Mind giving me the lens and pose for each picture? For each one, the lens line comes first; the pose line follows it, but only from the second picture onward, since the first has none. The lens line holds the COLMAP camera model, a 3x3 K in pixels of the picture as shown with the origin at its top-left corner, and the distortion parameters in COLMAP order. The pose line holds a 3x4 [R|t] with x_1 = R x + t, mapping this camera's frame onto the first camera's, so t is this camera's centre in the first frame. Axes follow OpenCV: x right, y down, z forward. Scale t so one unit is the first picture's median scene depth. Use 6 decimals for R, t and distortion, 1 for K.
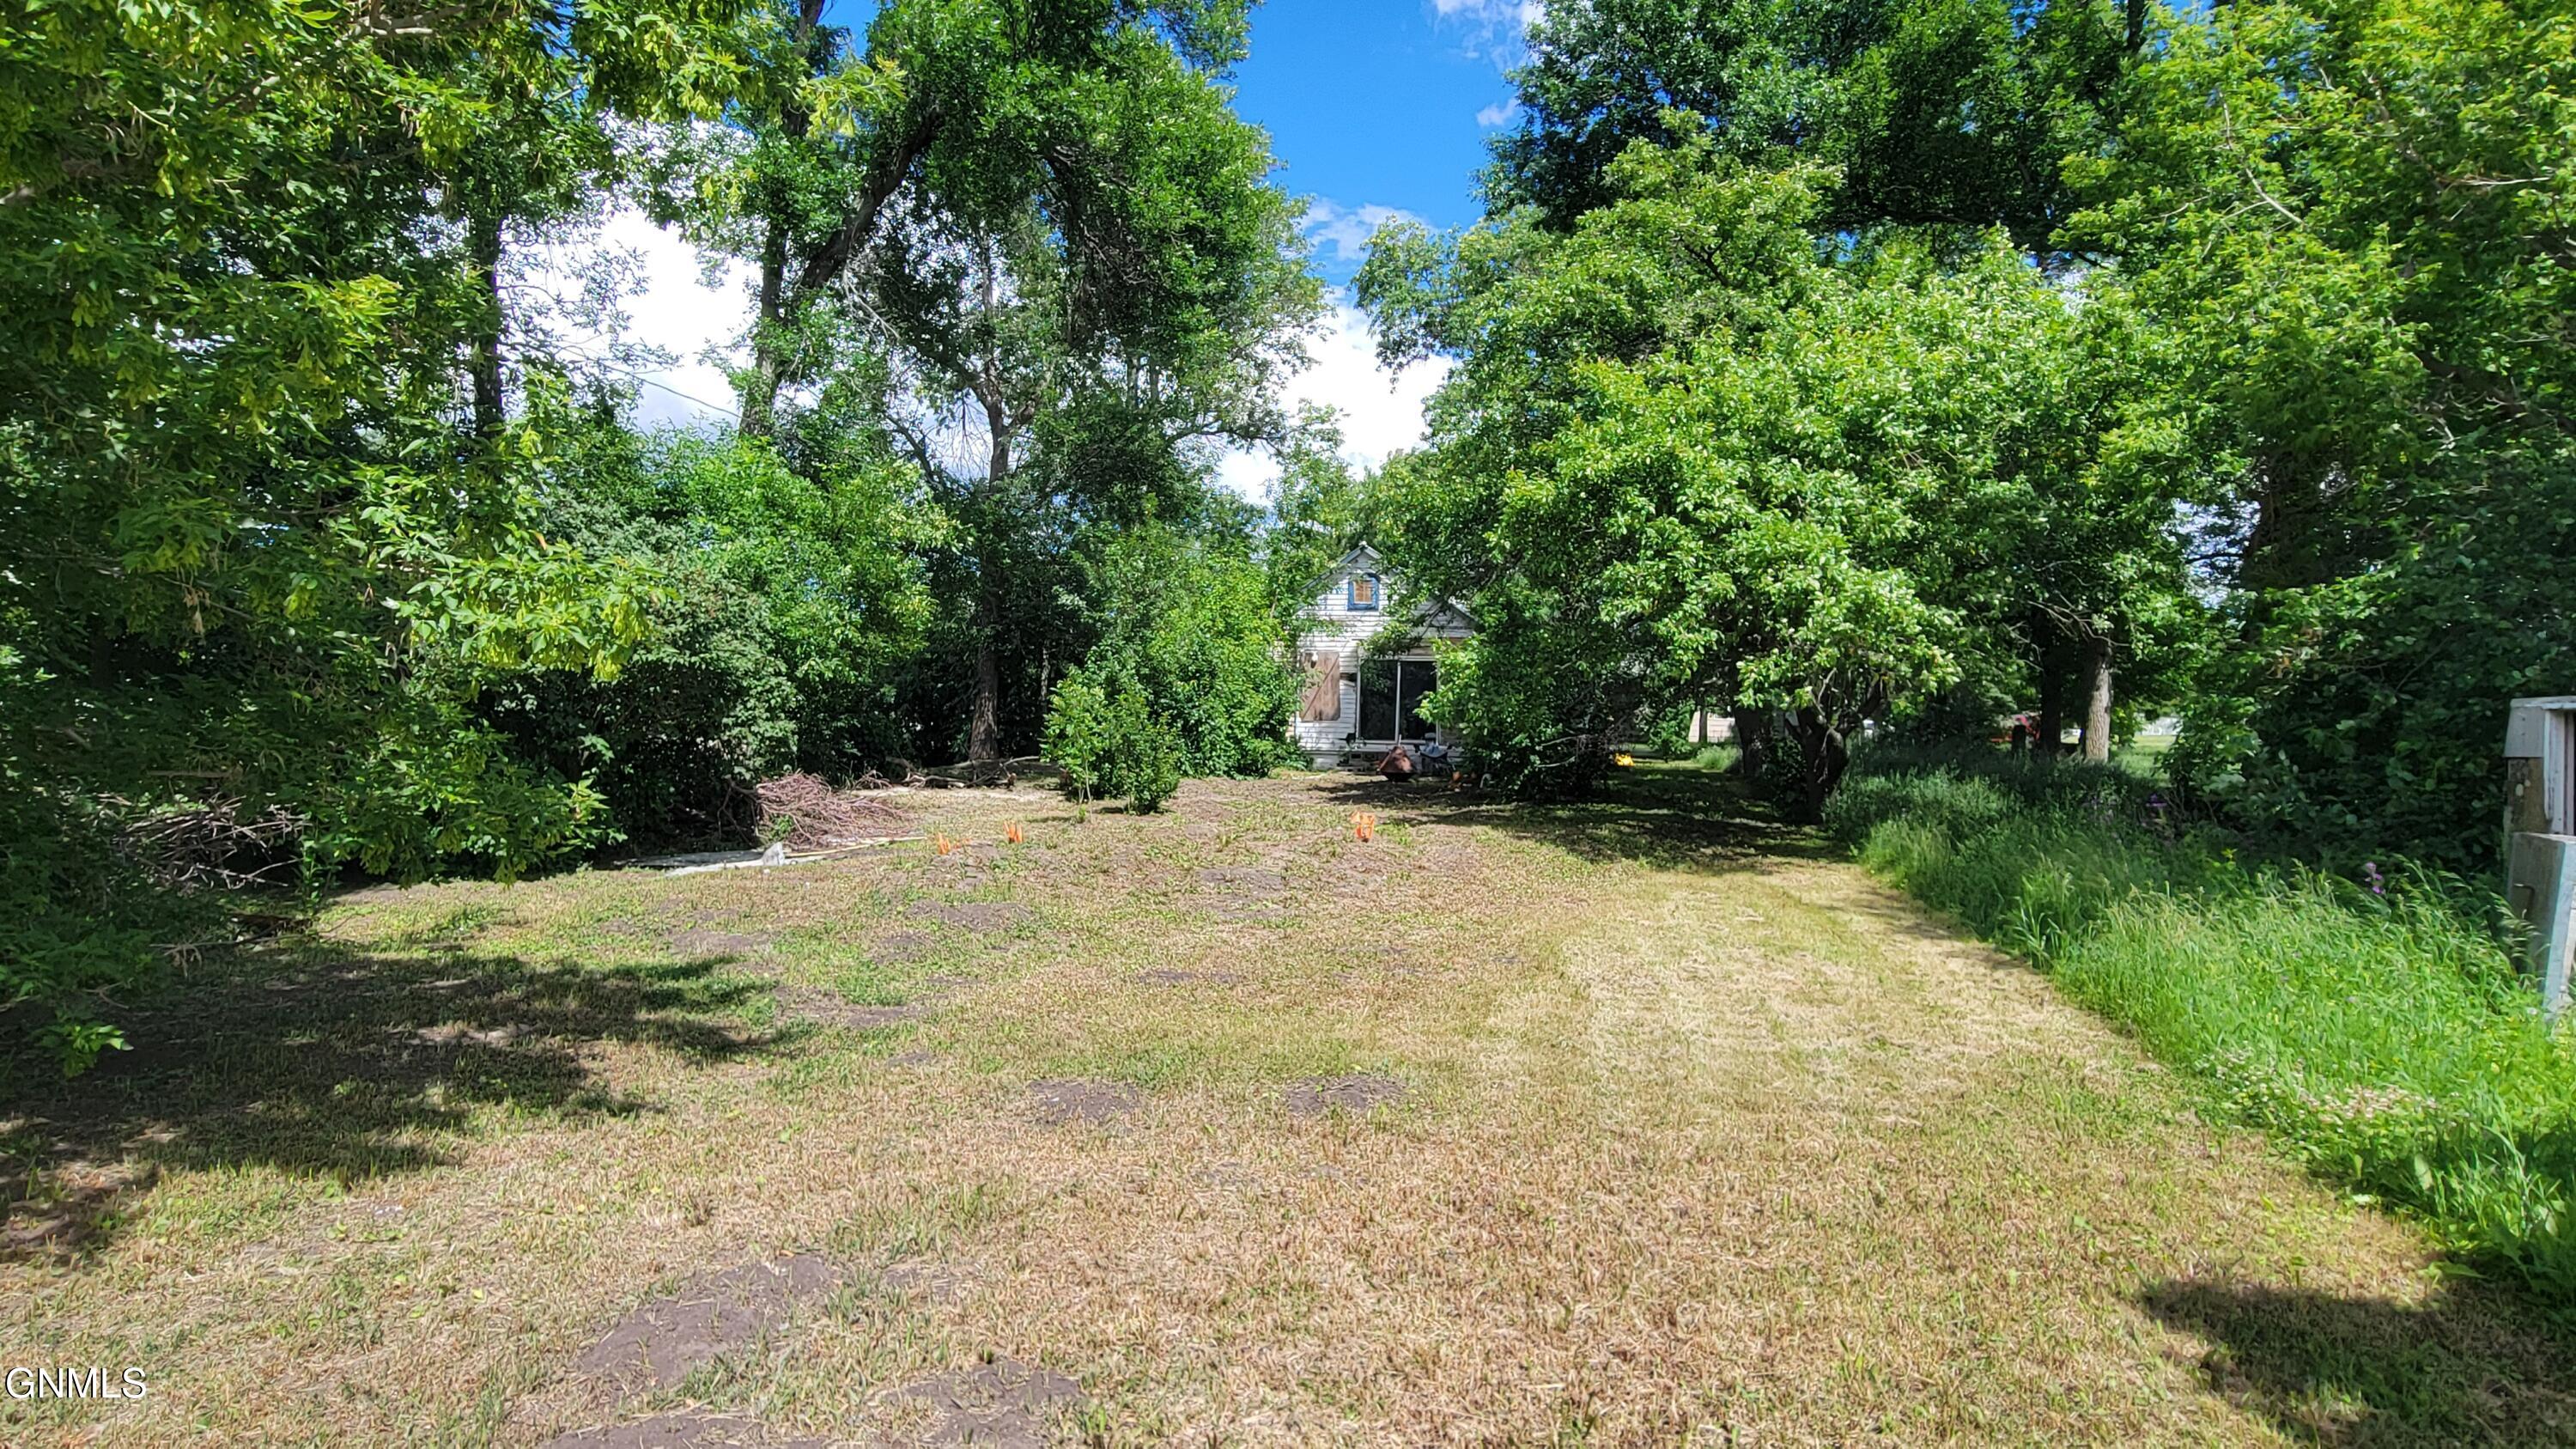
lens RADIAL K [[1392.4, 0, 1288.8], [0, 1392.4, 726.2], [0, 0, 1]] dist [-0.000414, 0.000093]
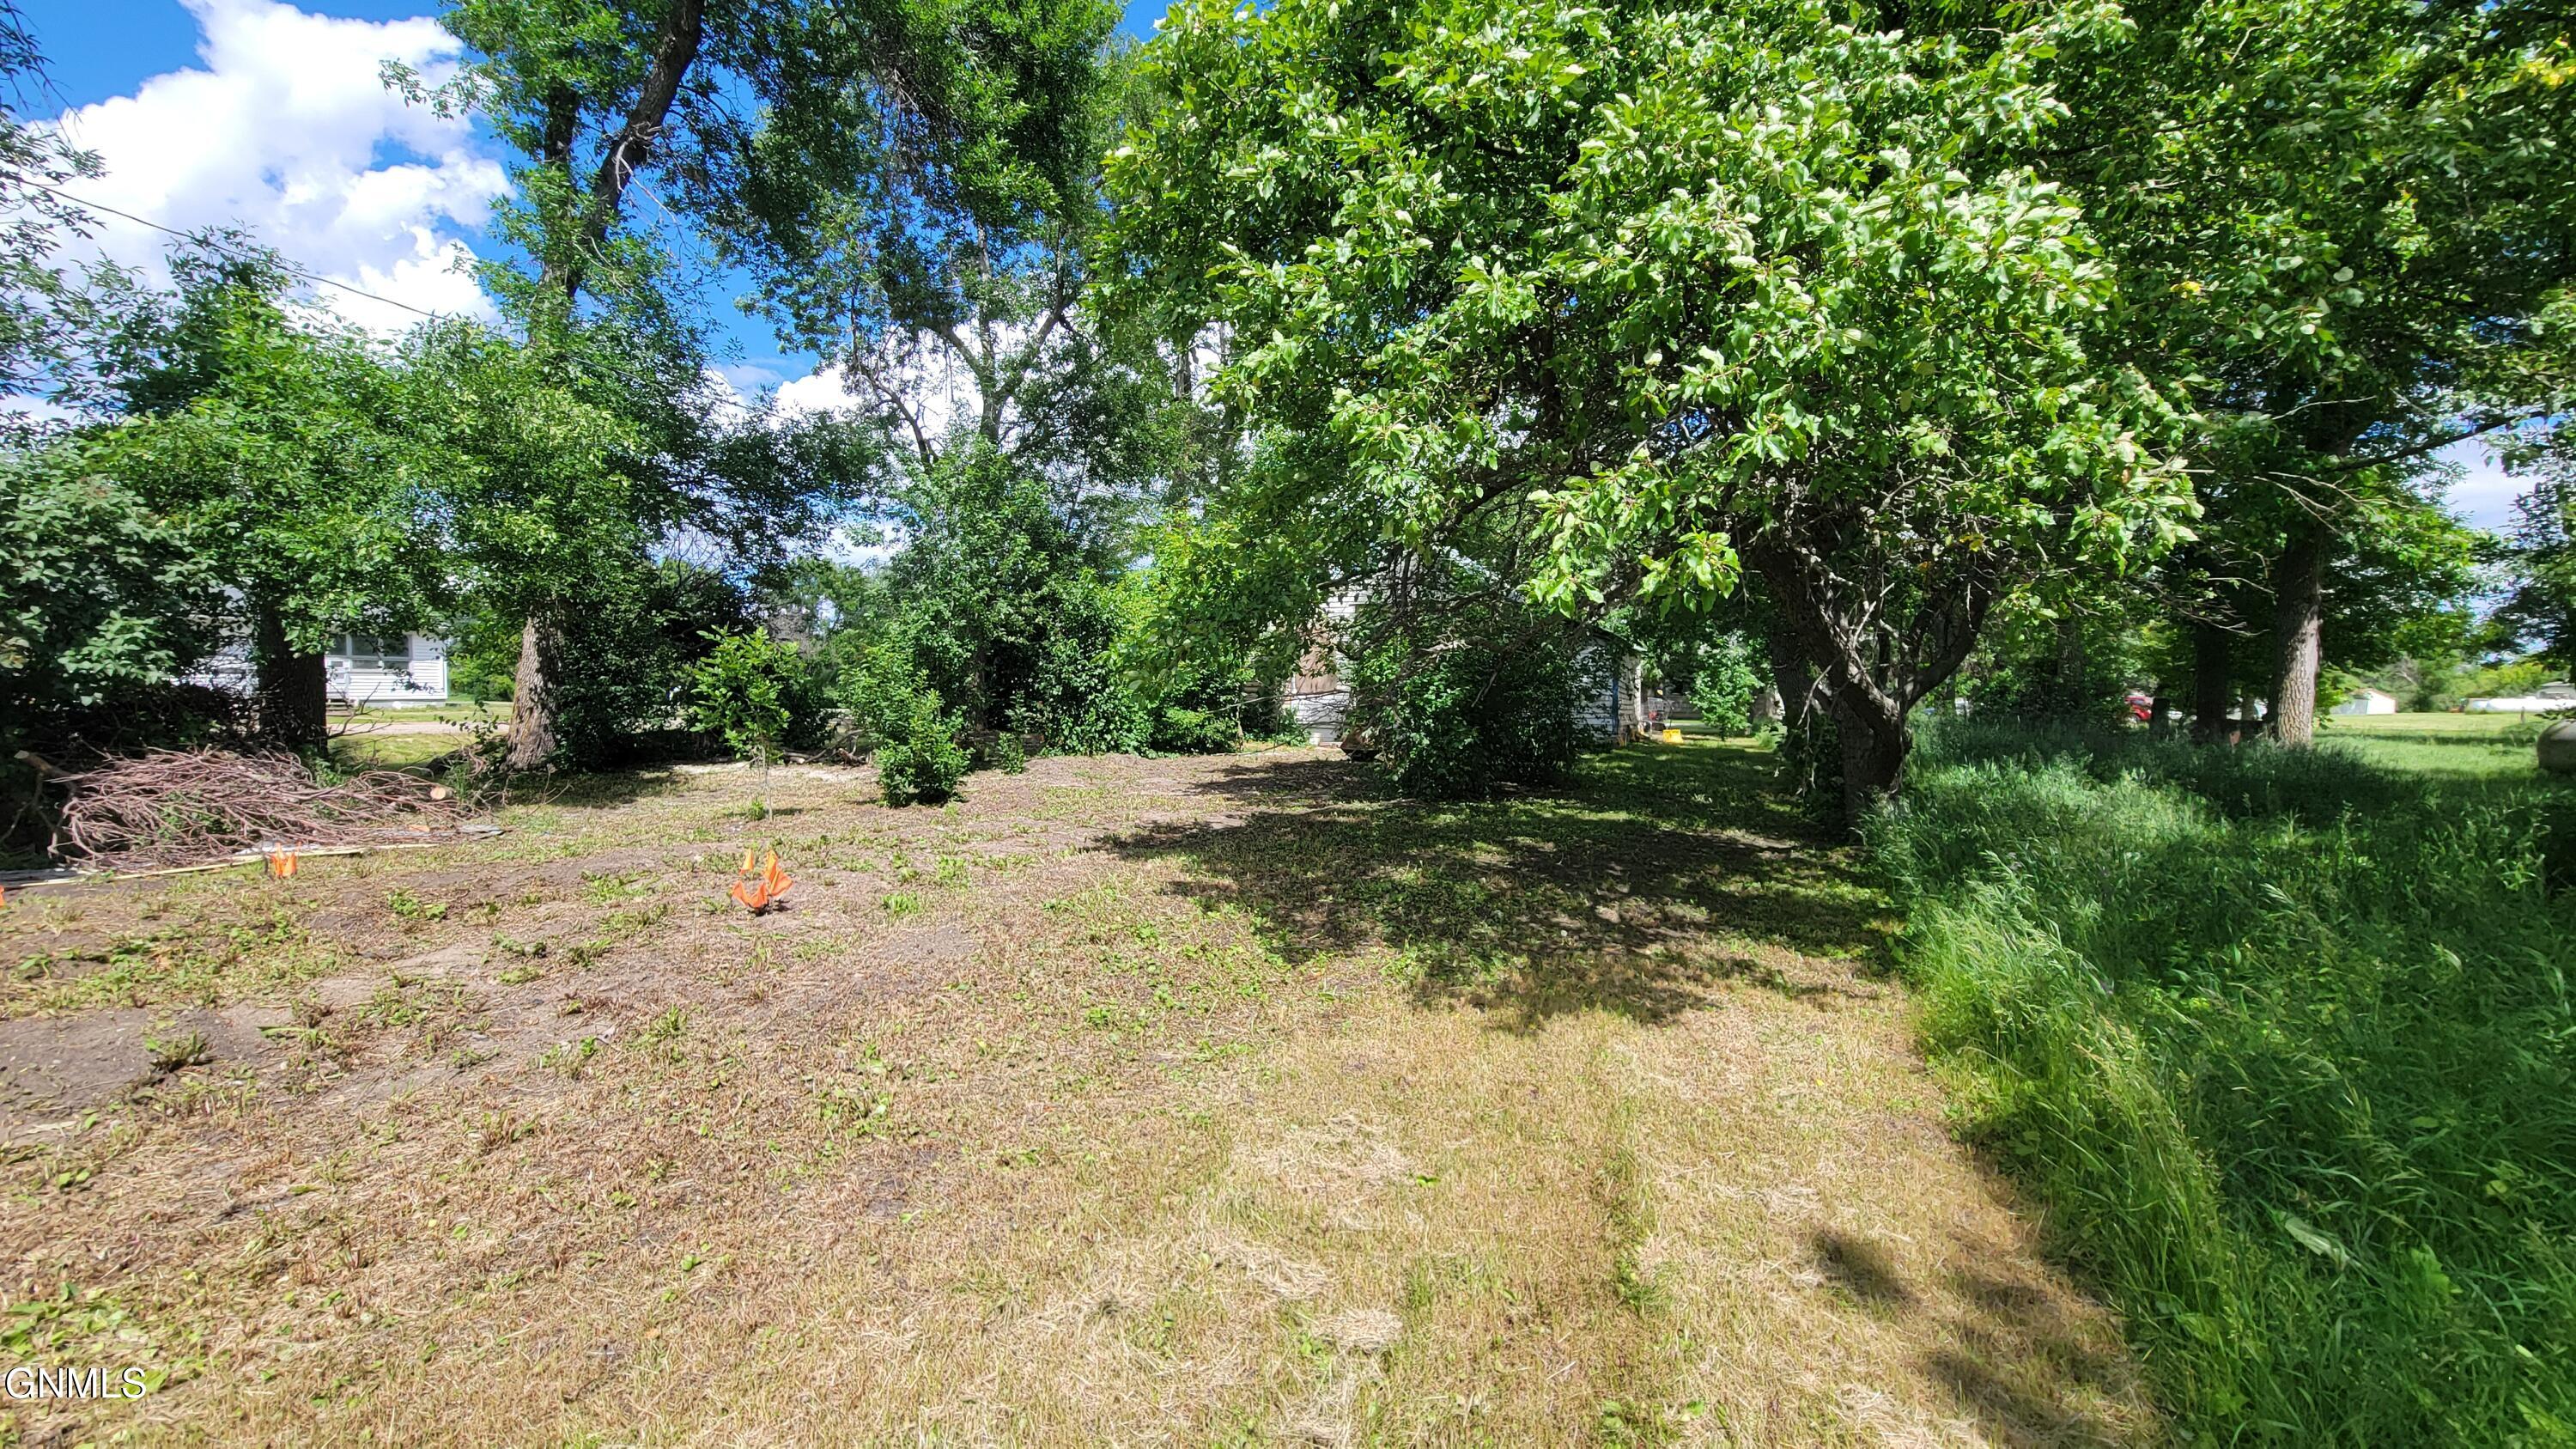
lens RADIAL K [[1049.0, 0, 1288.0], [0, 1049.0, 724.5], [0, 0, 1]] dist [0.001118, -0.002901]
pose [[0.984351, 0.007194, -0.176071, 0.226413], [-0.004344, 0.999853, 0.016568, 0.009819], [0.176164, -0.015544, 0.984238, 0.526533]]
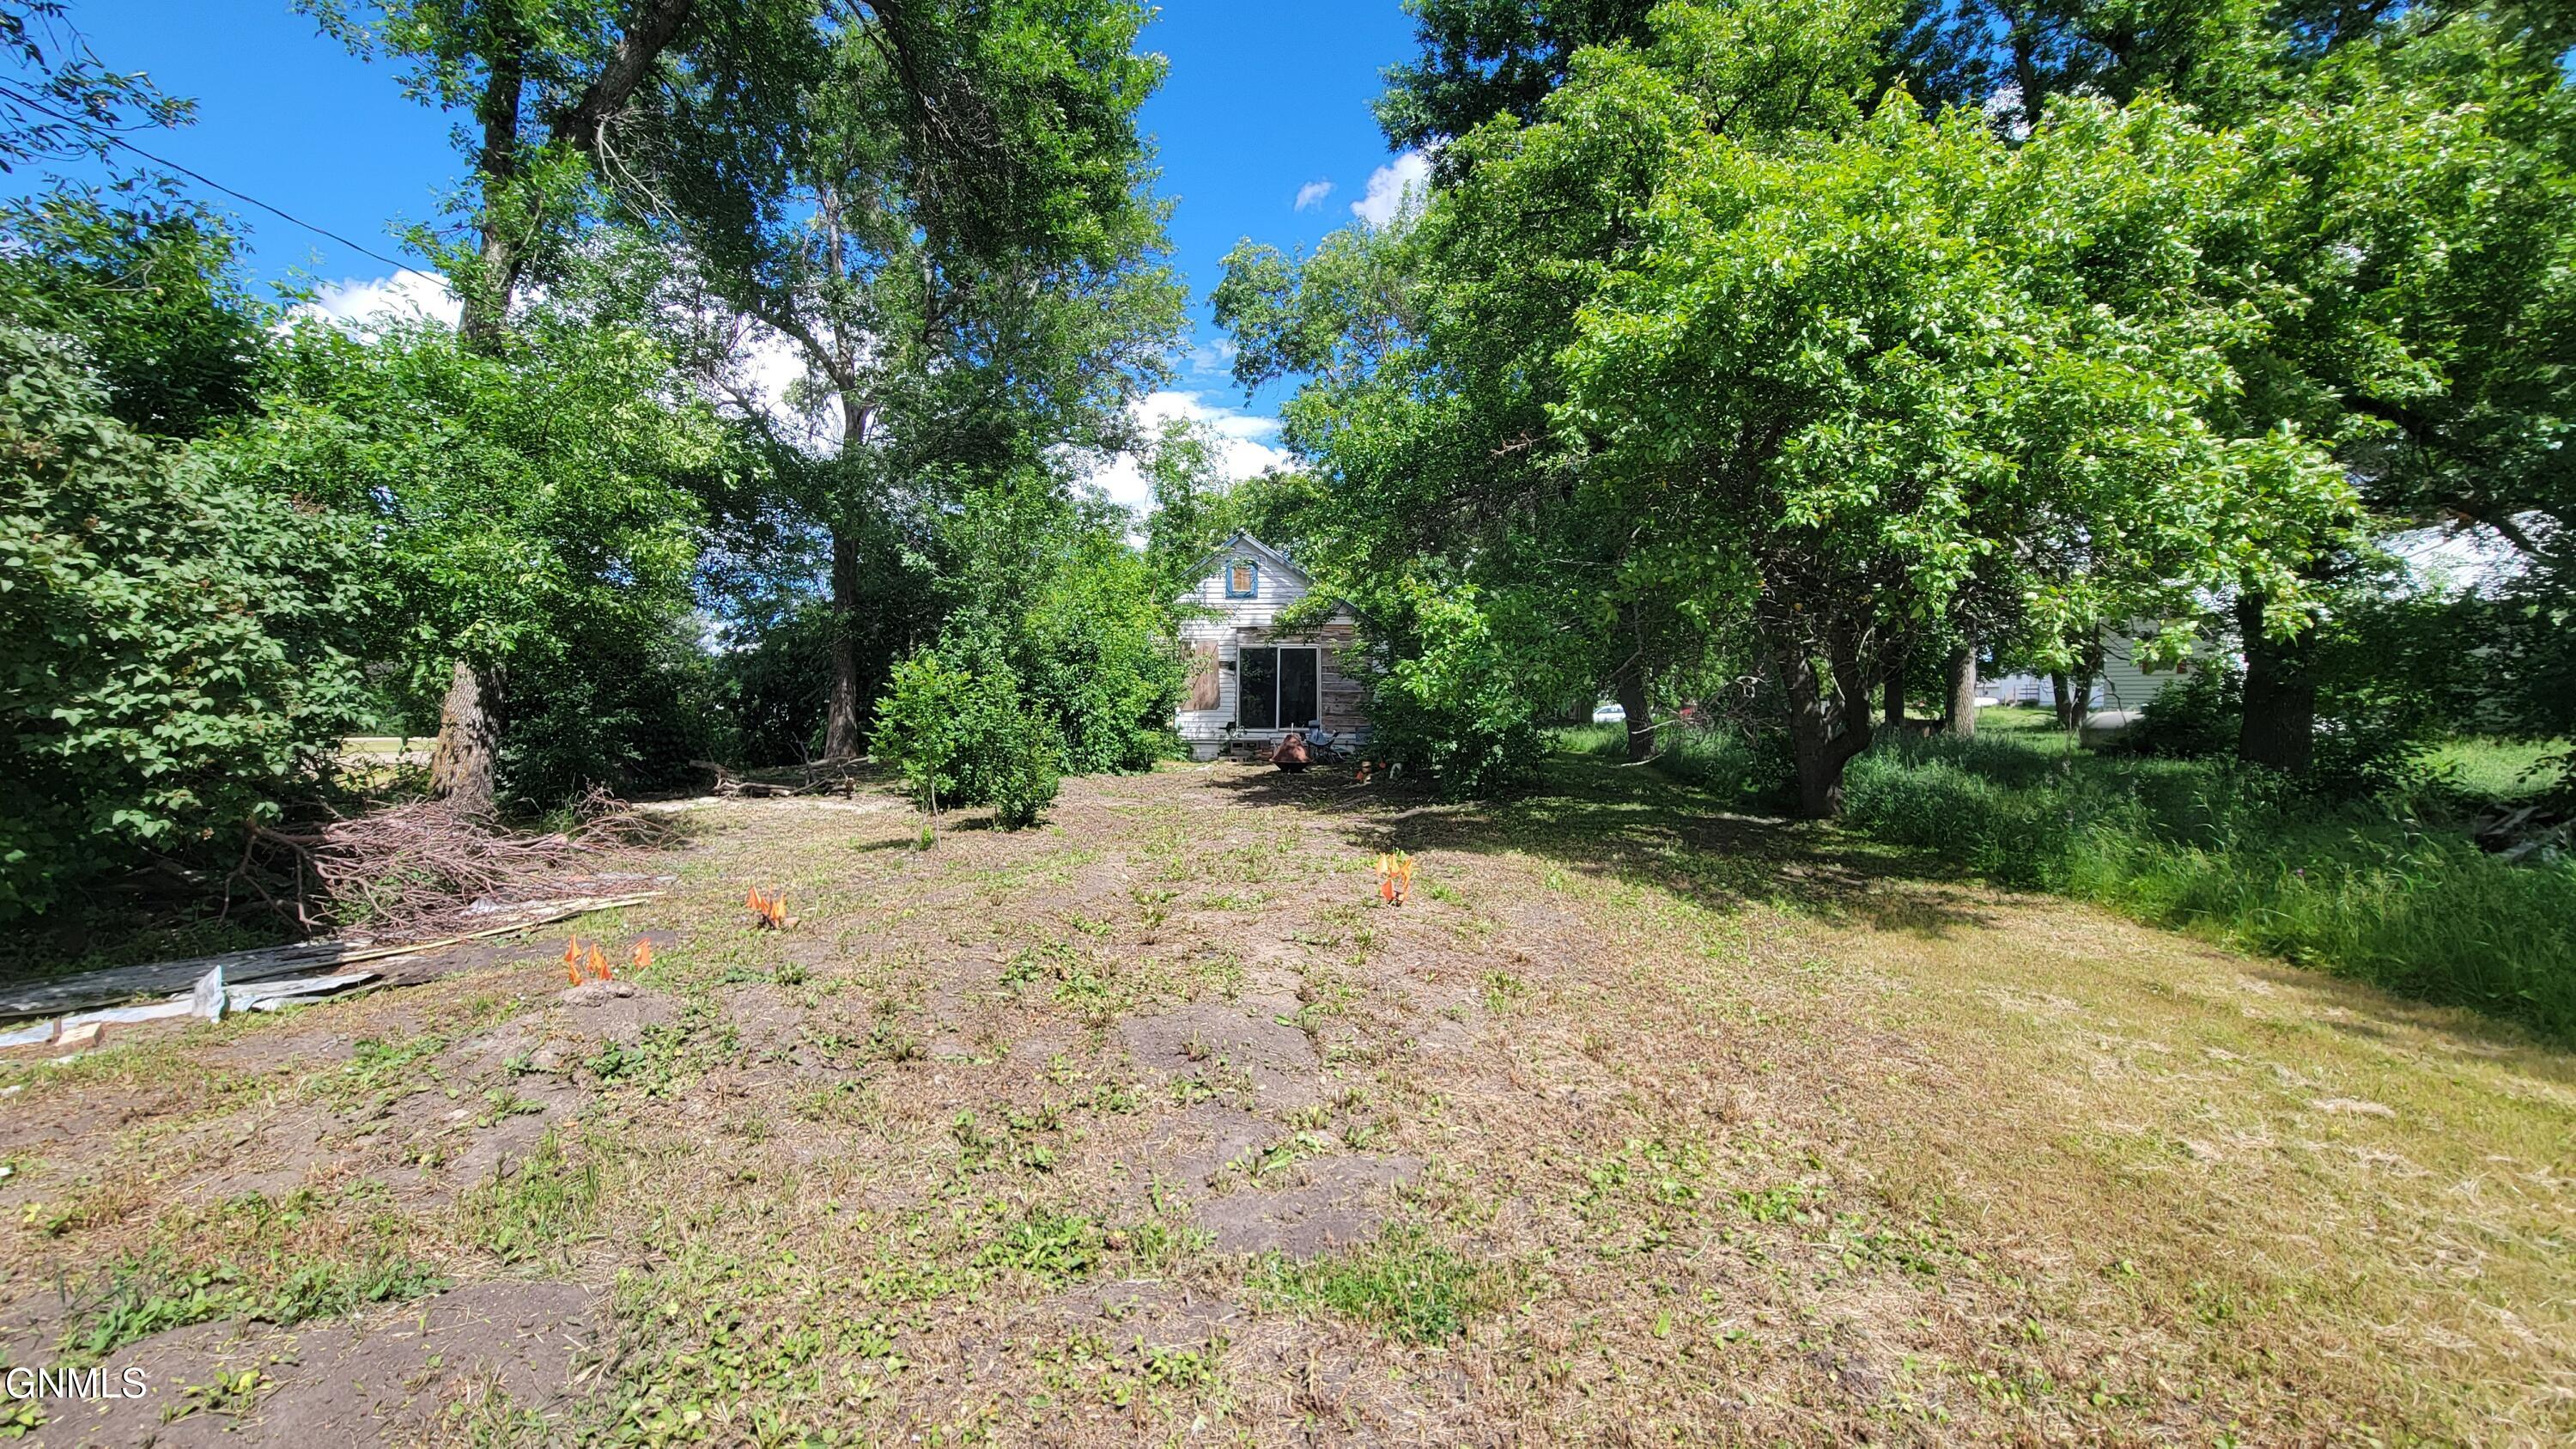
lens RADIAL K [[1049.0, 0, 1288.0], [0, 1049.0, 724.5], [0, 0, 1]] dist [0.001118, -0.002901]
pose [[0.989437, -0.017702, 0.143880, -0.040314], [0.016769, 0.999830, 0.007700, 0.002738], [-0.143991, -0.005206, 0.989565, 0.443239]]
